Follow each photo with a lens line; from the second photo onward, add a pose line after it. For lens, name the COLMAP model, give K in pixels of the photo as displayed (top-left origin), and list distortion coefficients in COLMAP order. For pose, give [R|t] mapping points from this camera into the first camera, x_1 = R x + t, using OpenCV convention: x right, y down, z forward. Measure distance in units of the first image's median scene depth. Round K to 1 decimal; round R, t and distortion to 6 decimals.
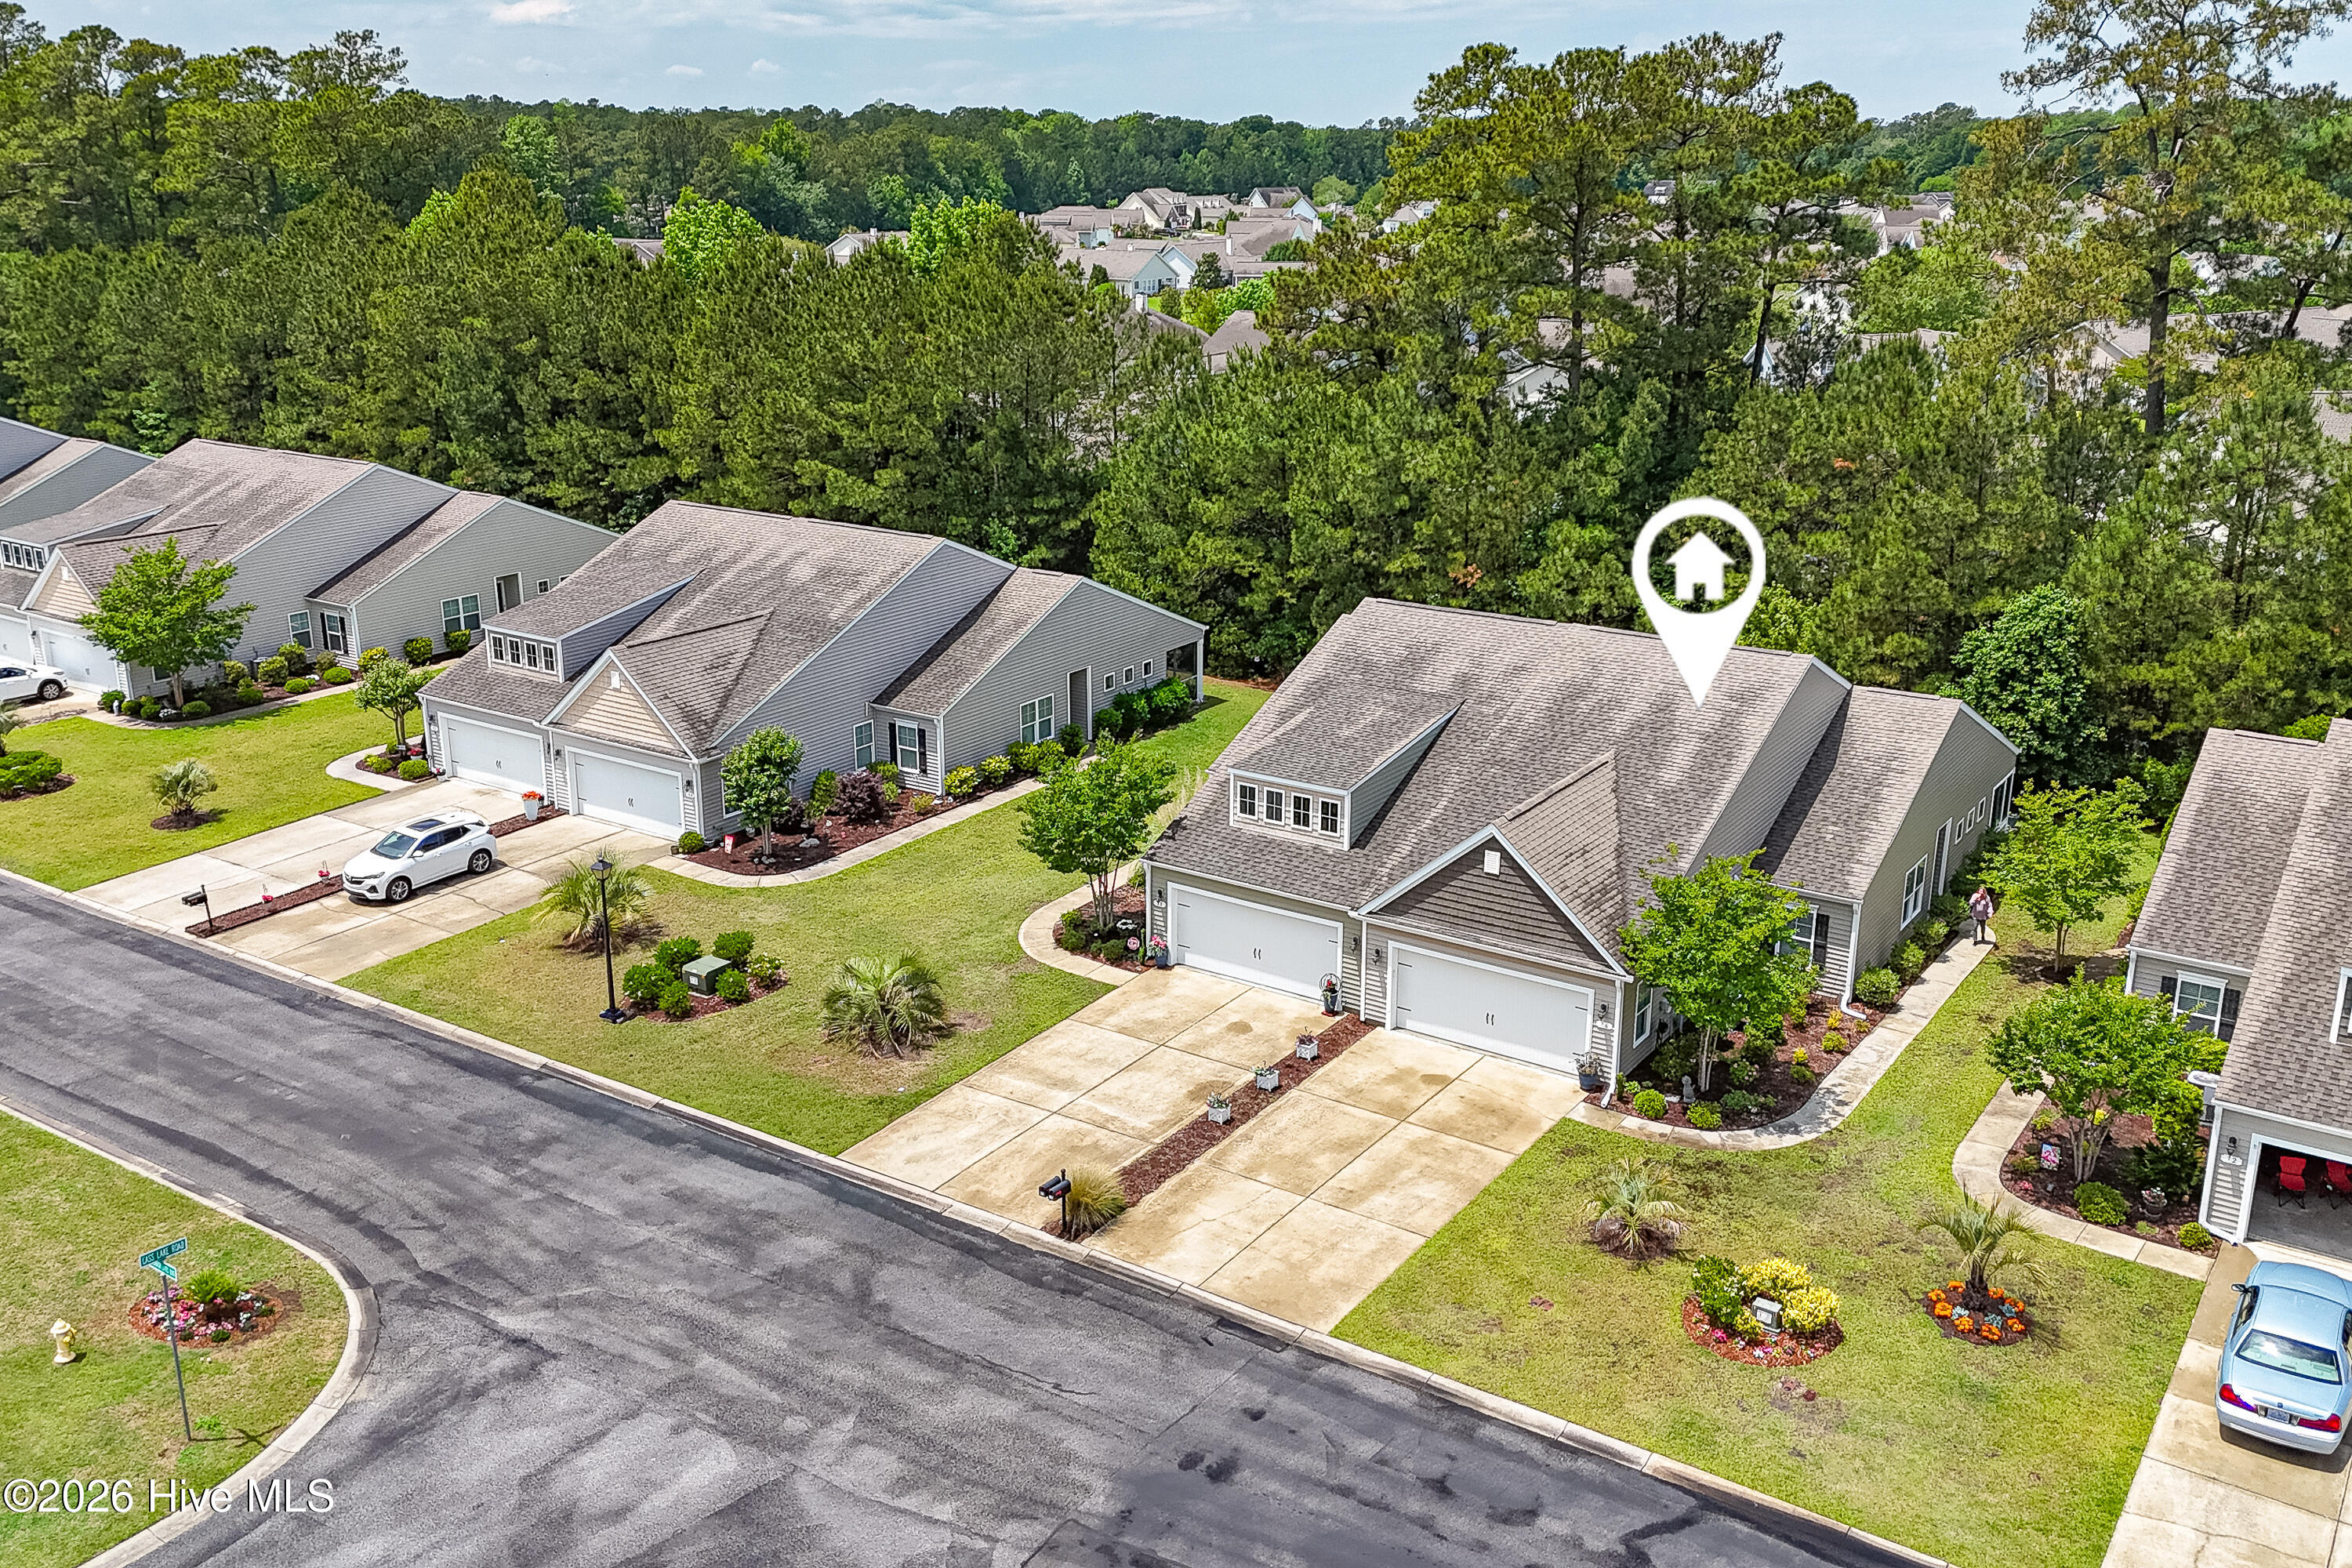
lens RADIAL K [[2035.1, 0, 1176.0], [0, 2035.1, 784.0], [0, 0, 1]] dist [0.167239, -0.346538]
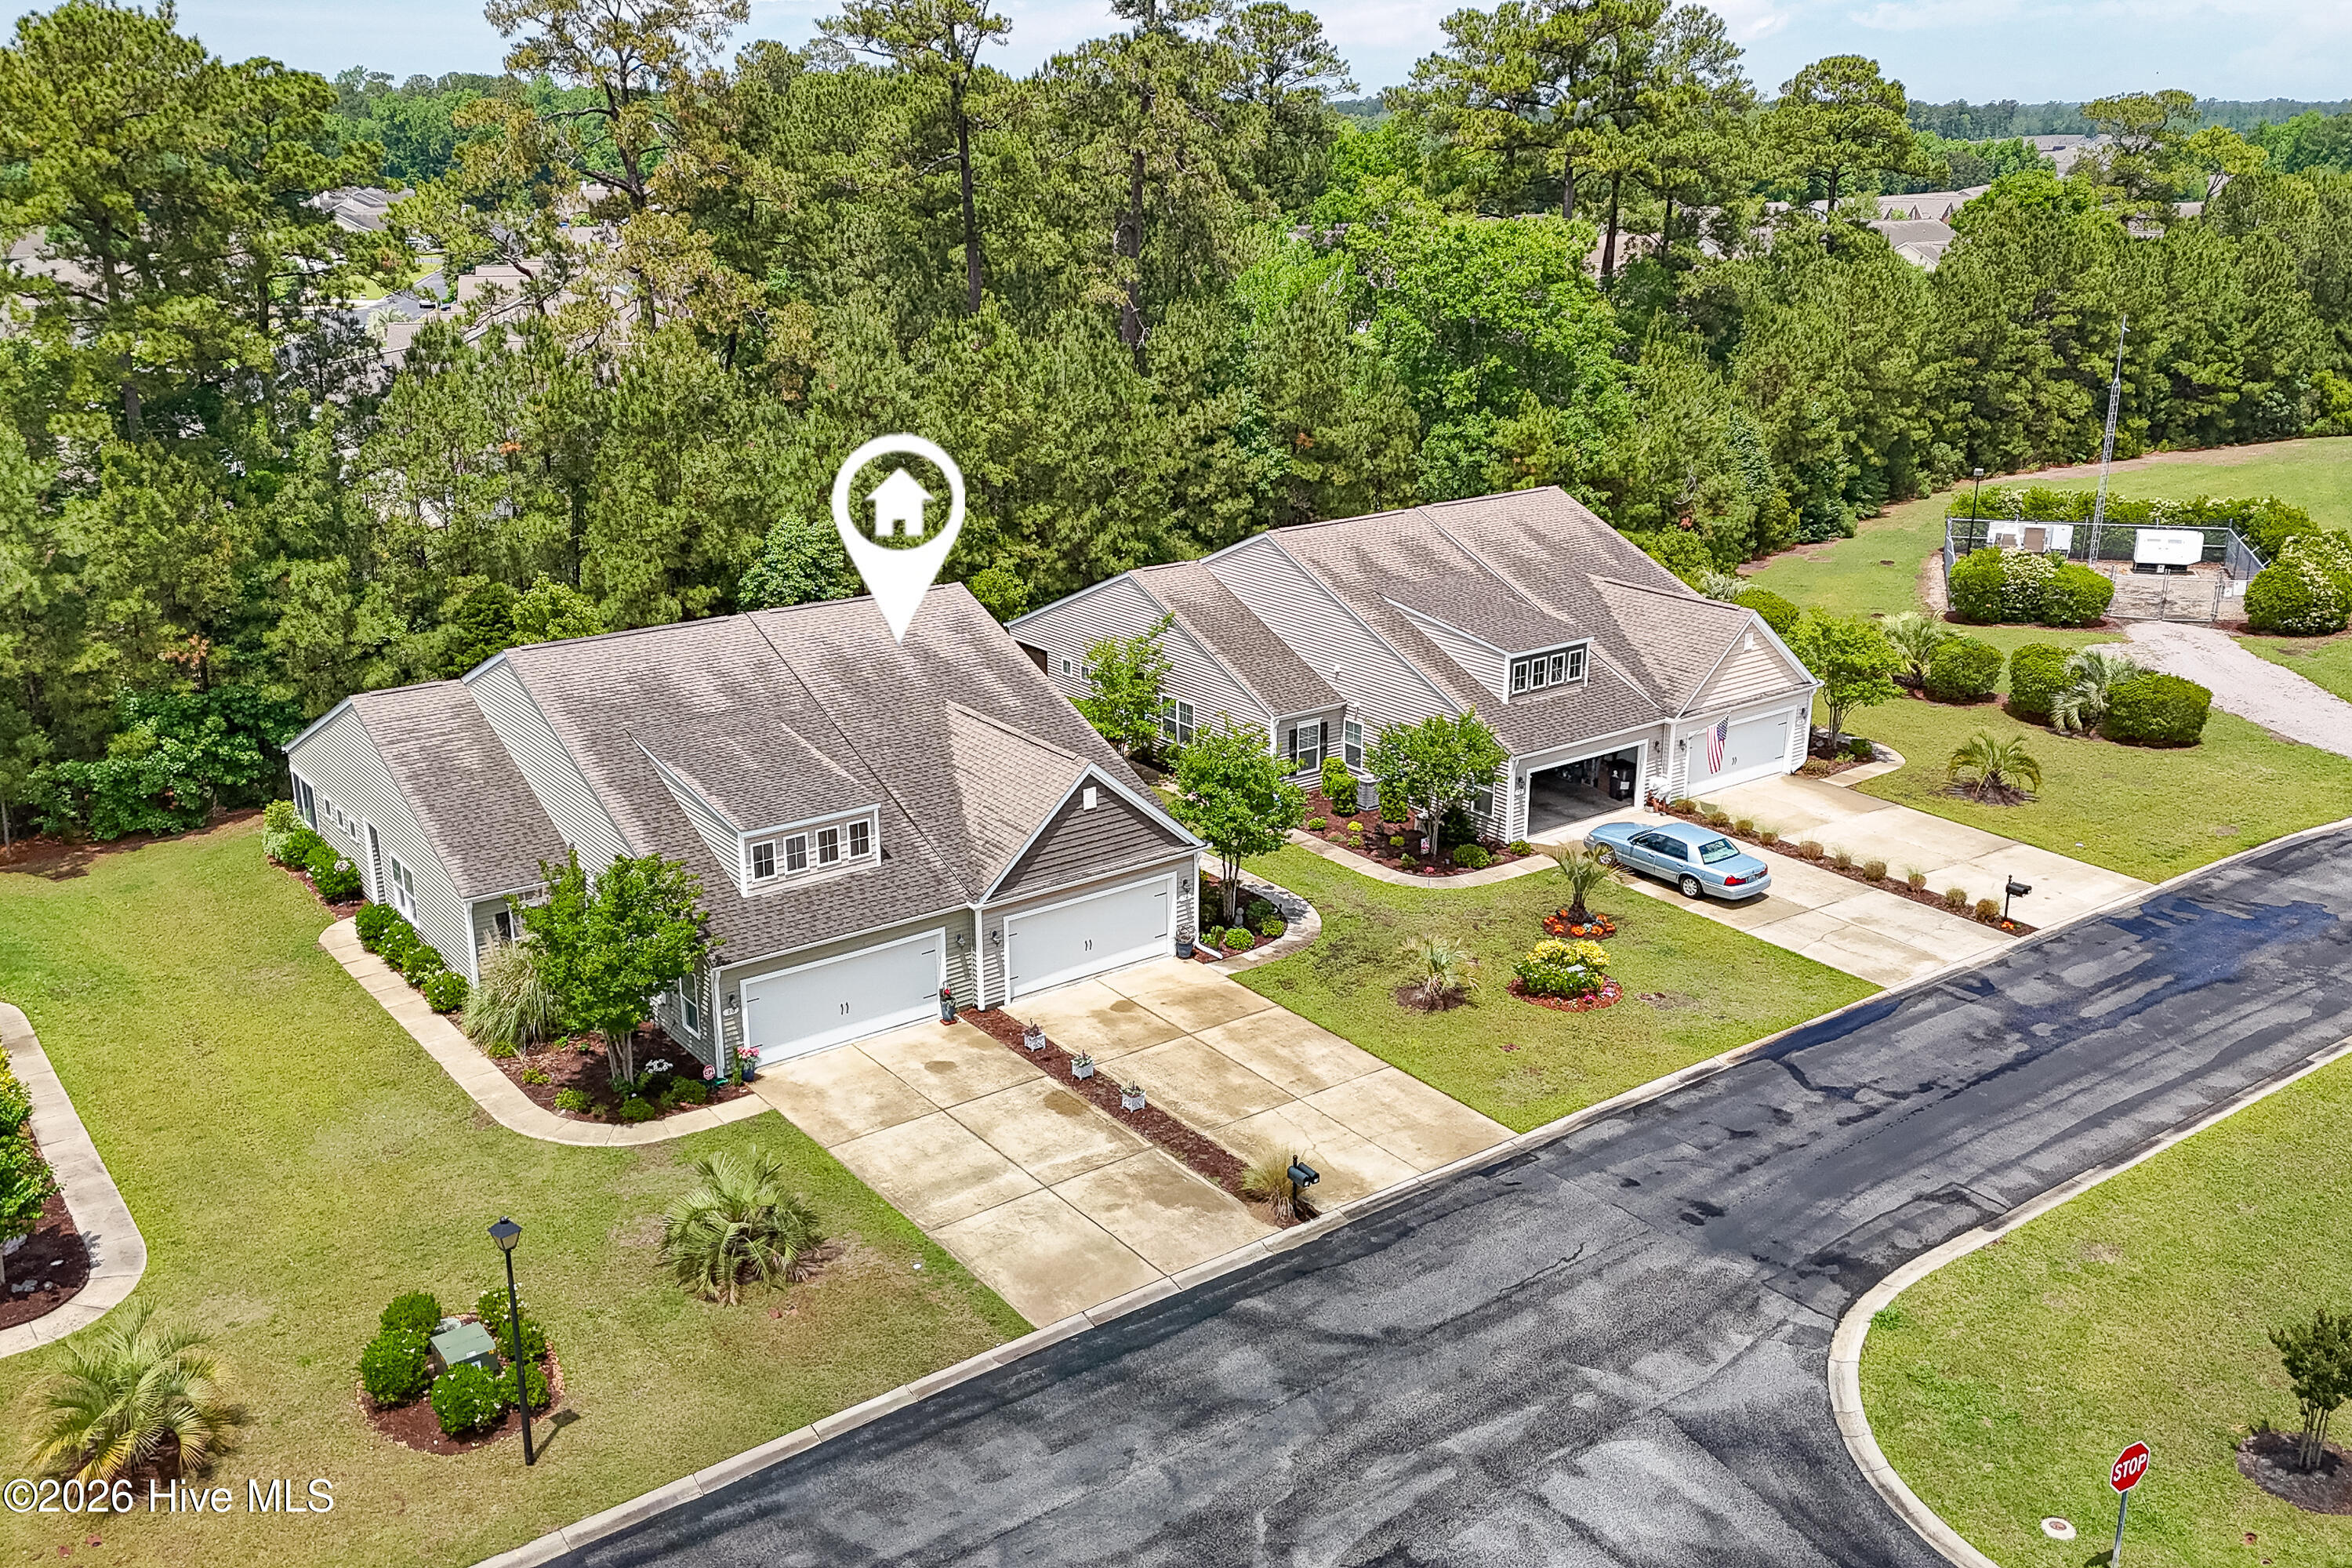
lens RADIAL K [[2035.1, 0, 1176.0], [0, 2035.1, 784.0], [0, 0, 1]] dist [0.167239, -0.346538]
pose [[0.328511, -0.294146, 0.897529, -0.743196], [0.288267, 0.936153, 0.201293, -0.161138], [-0.899435, 0.192601, 0.392329, 0.509484]]
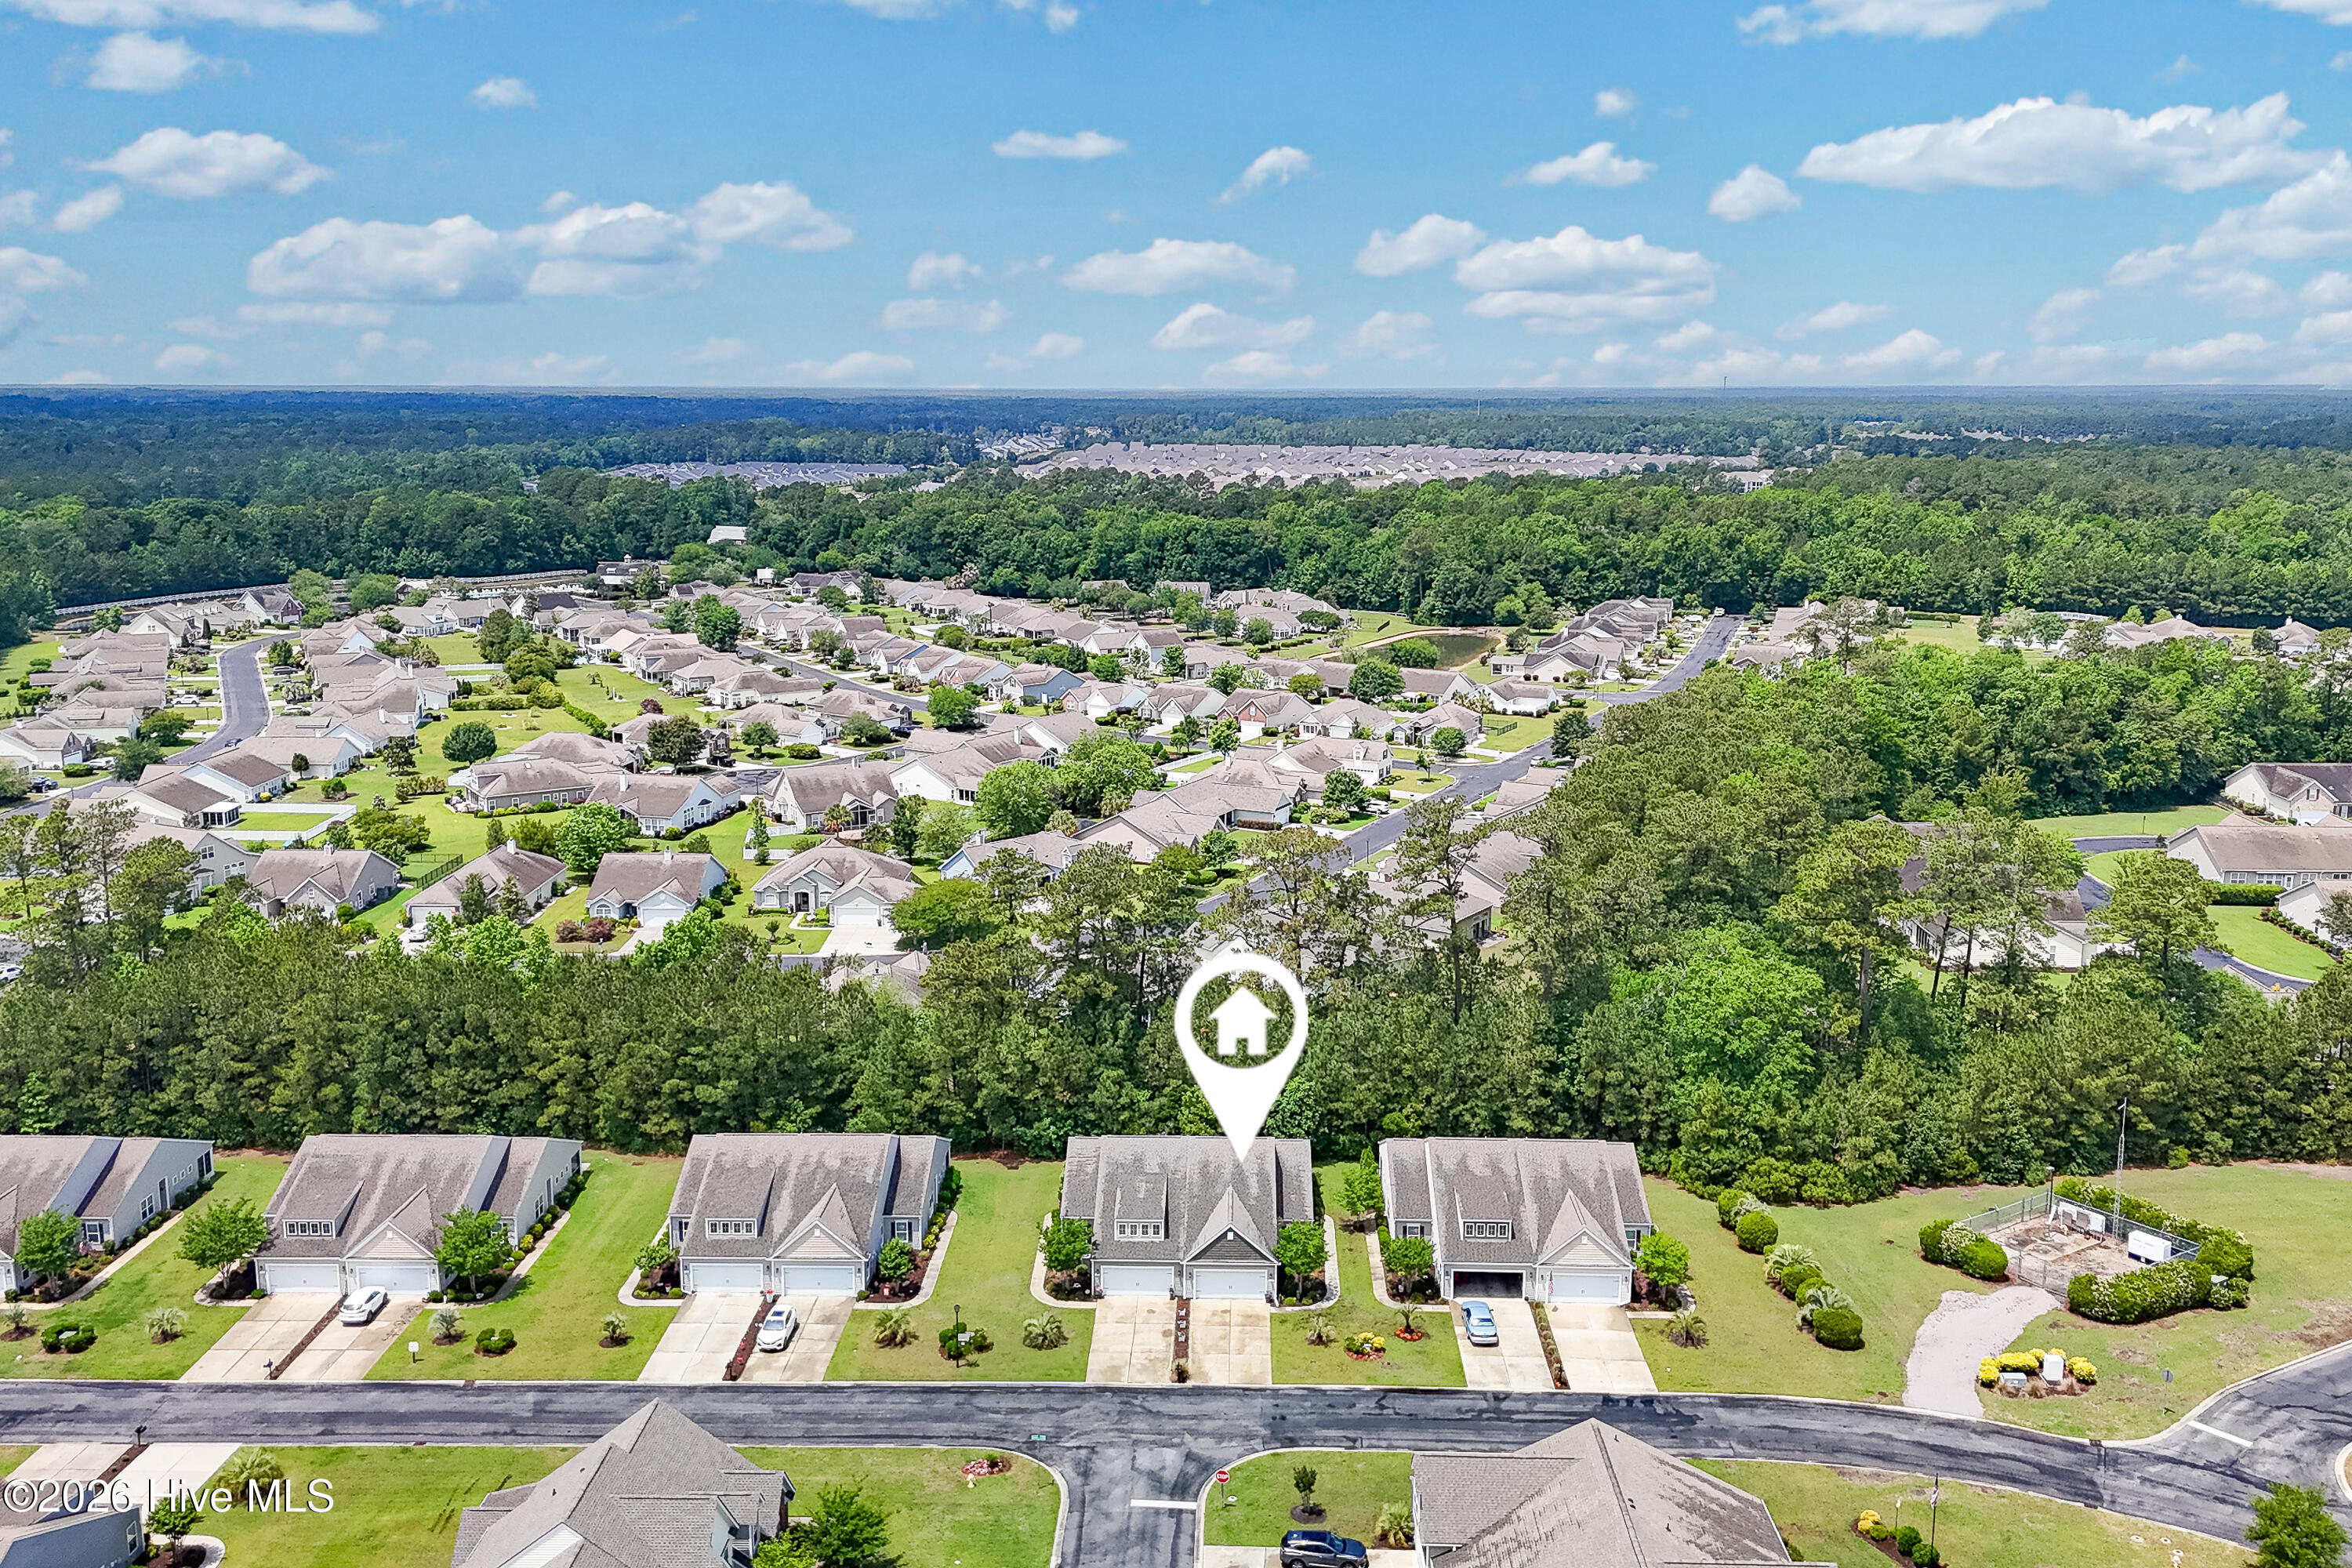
lens RADIAL K [[2035.1, 0, 1176.0], [0, 2035.1, 784.0], [0, 0, 1]] dist [0.167239, -0.346538]
pose [[0.844111, -0.104105, 0.525965, -1.397714], [0.162731, 0.984440, -0.066311, -0.418799], [-0.510878, 0.141565, 0.847917, -1.597977]]
